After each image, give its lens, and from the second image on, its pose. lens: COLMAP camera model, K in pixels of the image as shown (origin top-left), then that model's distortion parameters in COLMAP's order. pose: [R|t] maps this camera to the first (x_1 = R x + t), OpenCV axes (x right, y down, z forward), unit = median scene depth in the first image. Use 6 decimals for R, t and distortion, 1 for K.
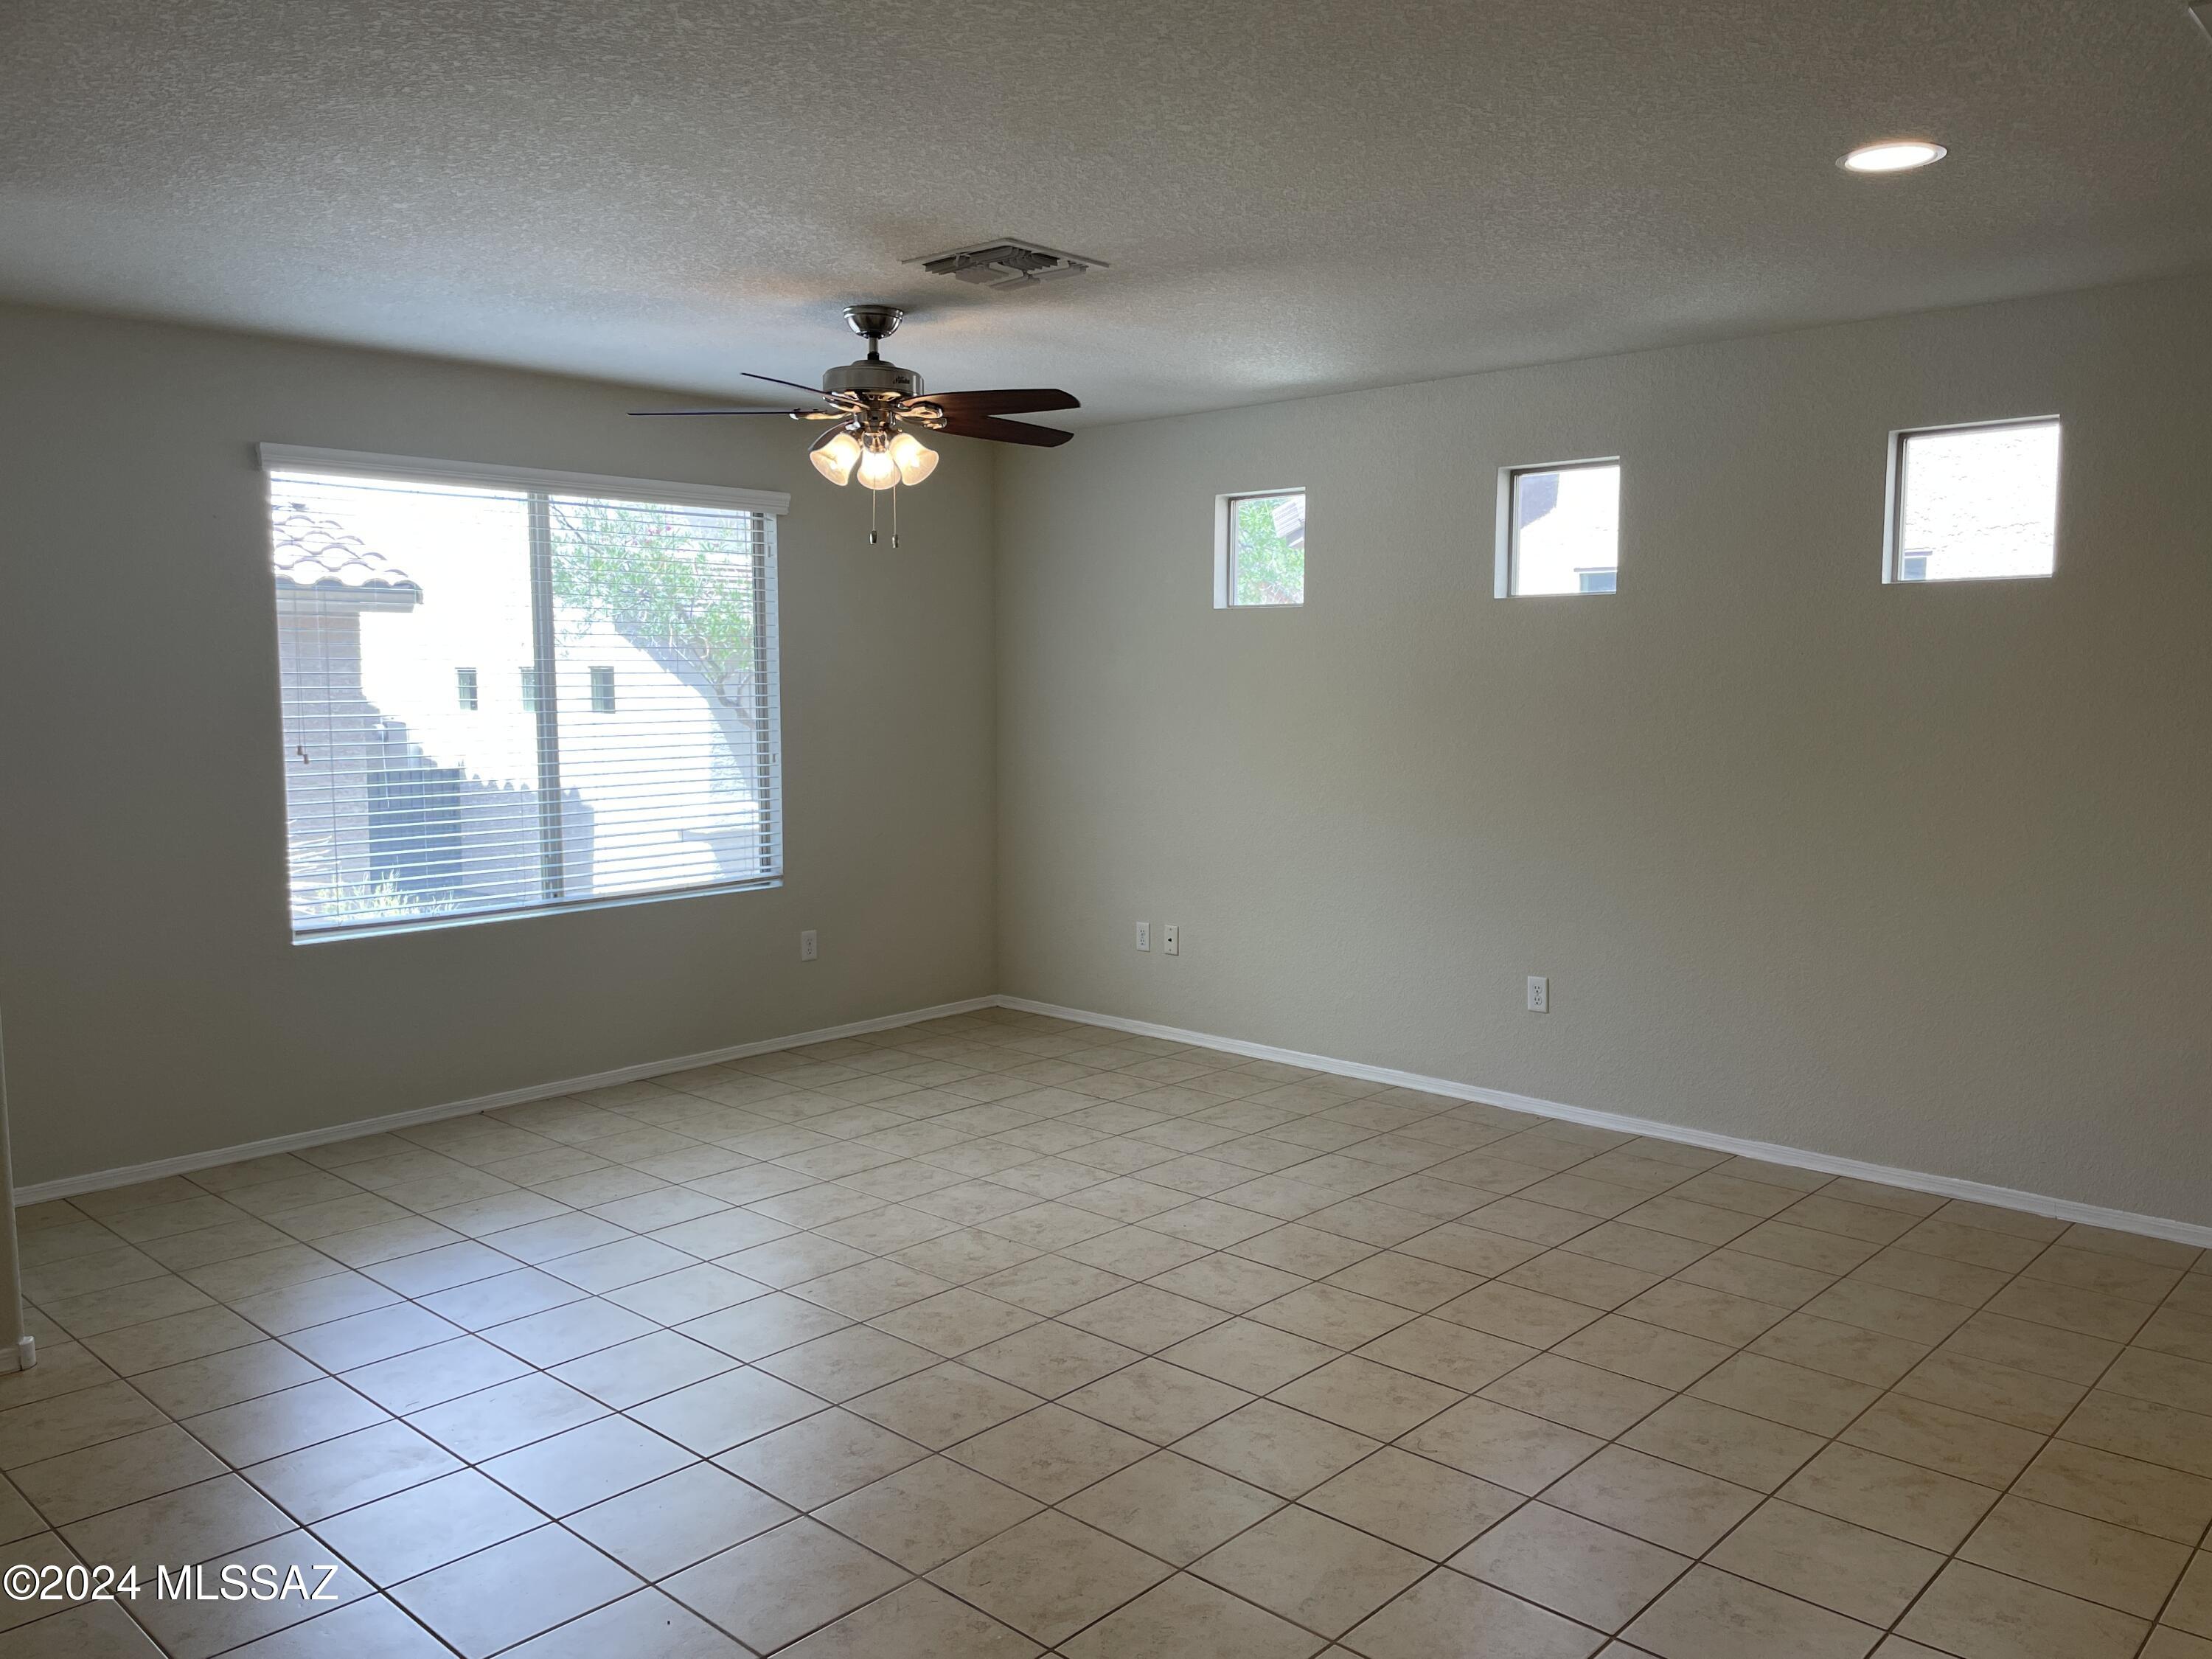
lens RADIAL K [[1677.6, 0, 1112.5], [0, 1677.6, 825.5], [0, 0, 1]] dist [0.081908, -0.110505]
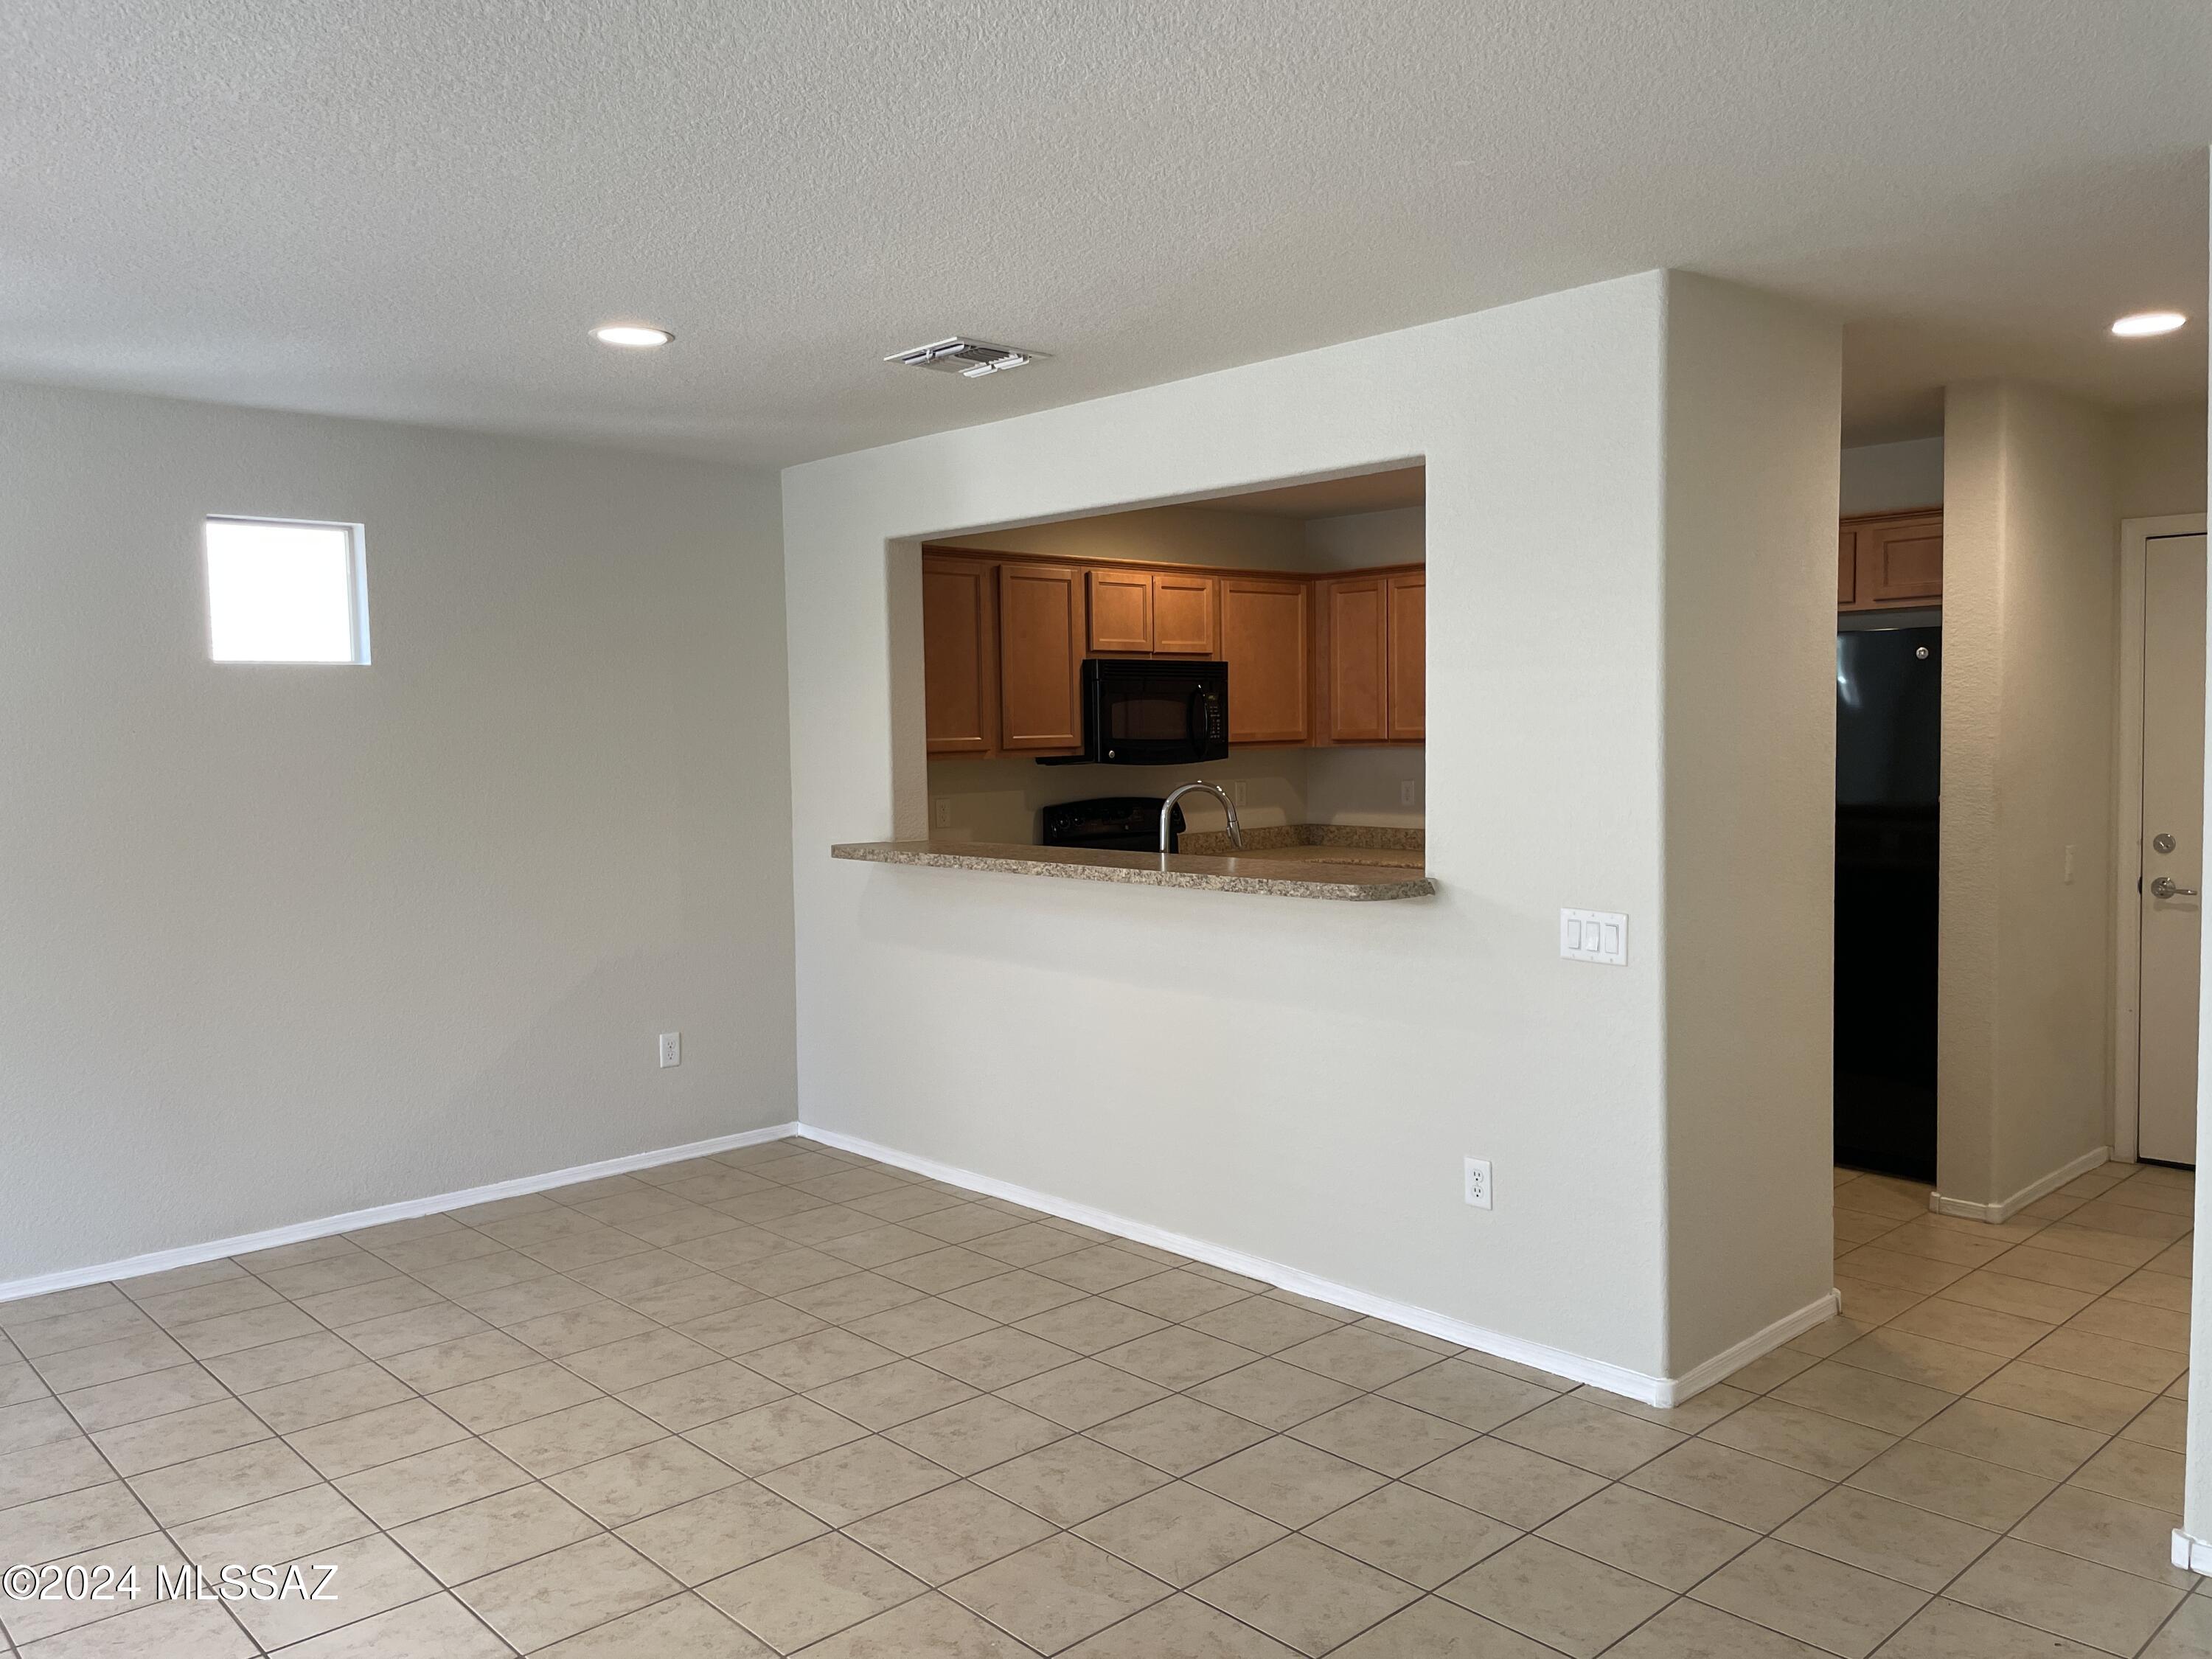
lens RADIAL K [[1677.6, 0, 1112.3], [0, 1677.6, 823.0], [0, 0, 1]] dist [0.081908, -0.110505]
pose [[0.072814, -0.060238, 0.995525, -0.506283], [0.105433, 0.993046, 0.052377, -0.042872], [-0.991757, 0.101147, 0.078658, 0.382360]]
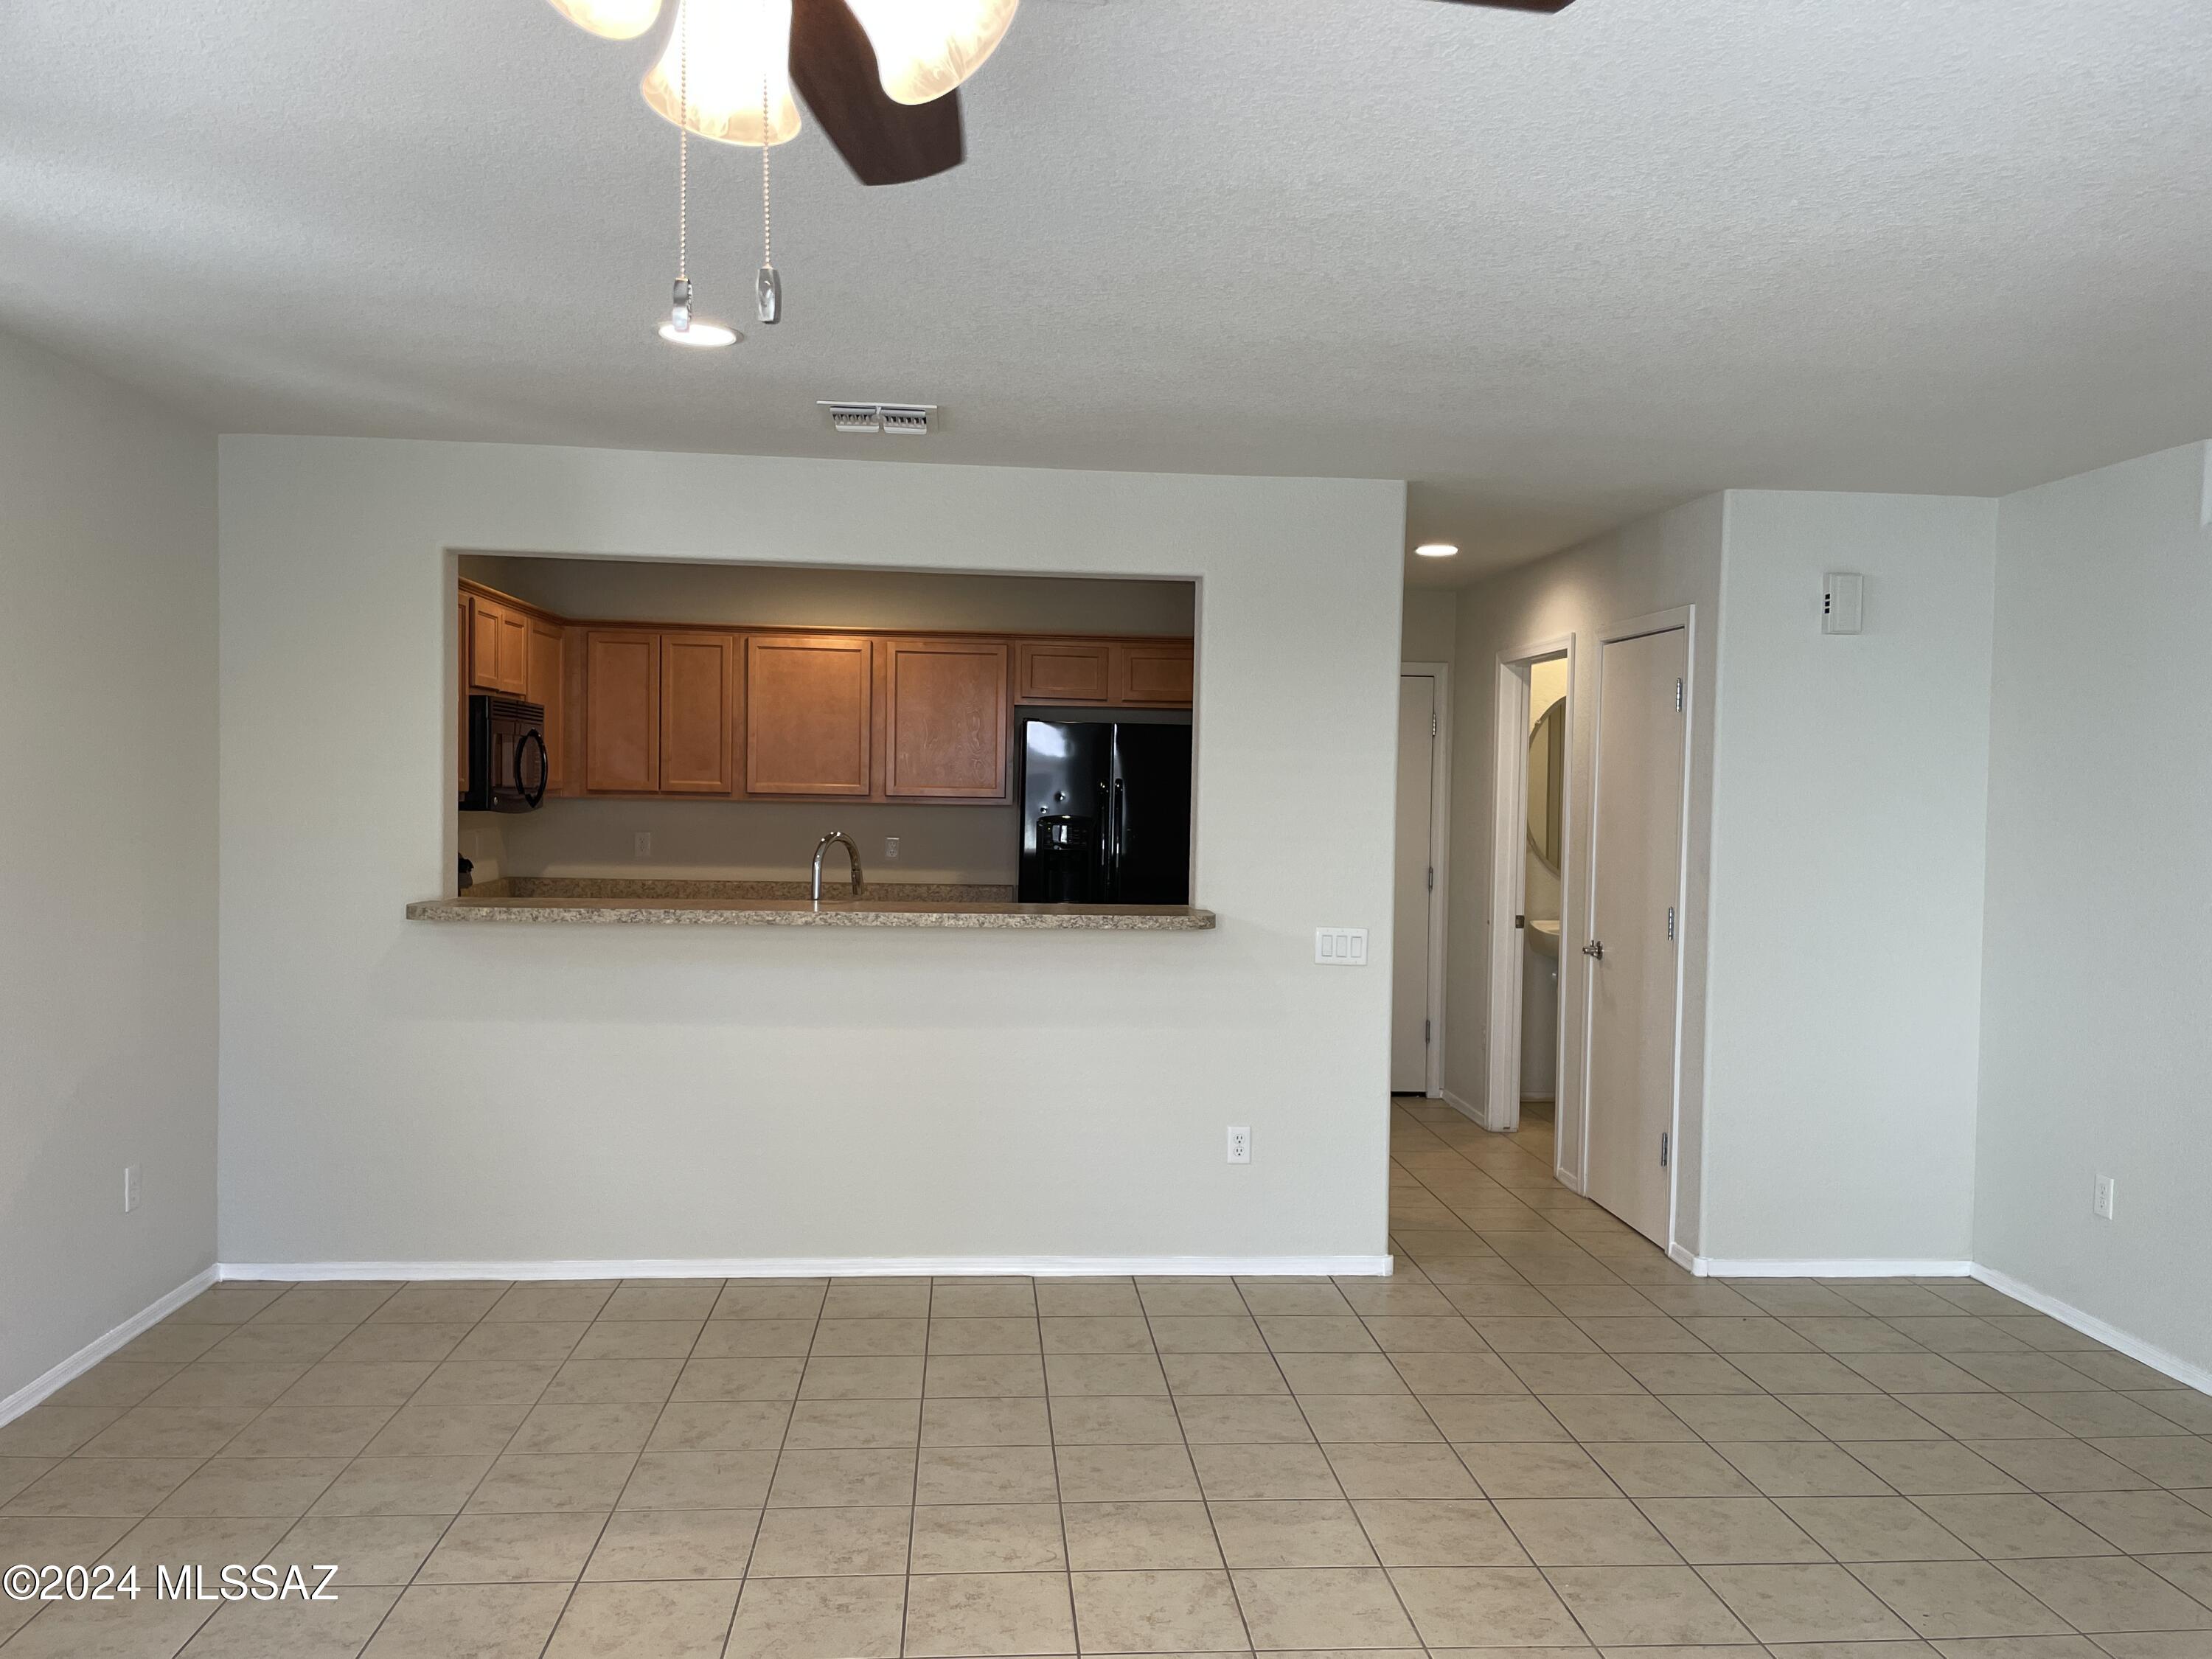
lens RADIAL K [[1677.6, 0, 1110.3], [0, 1677.6, 844.6], [0, 0, 1]] dist [0.081908, -0.110505]
pose [[-0.737279, -0.040614, 0.674367, -0.332477], [0.039710, 0.993860, 0.103270, -0.105467], [-0.674421, 0.102918, -0.731139, 1.084404]]
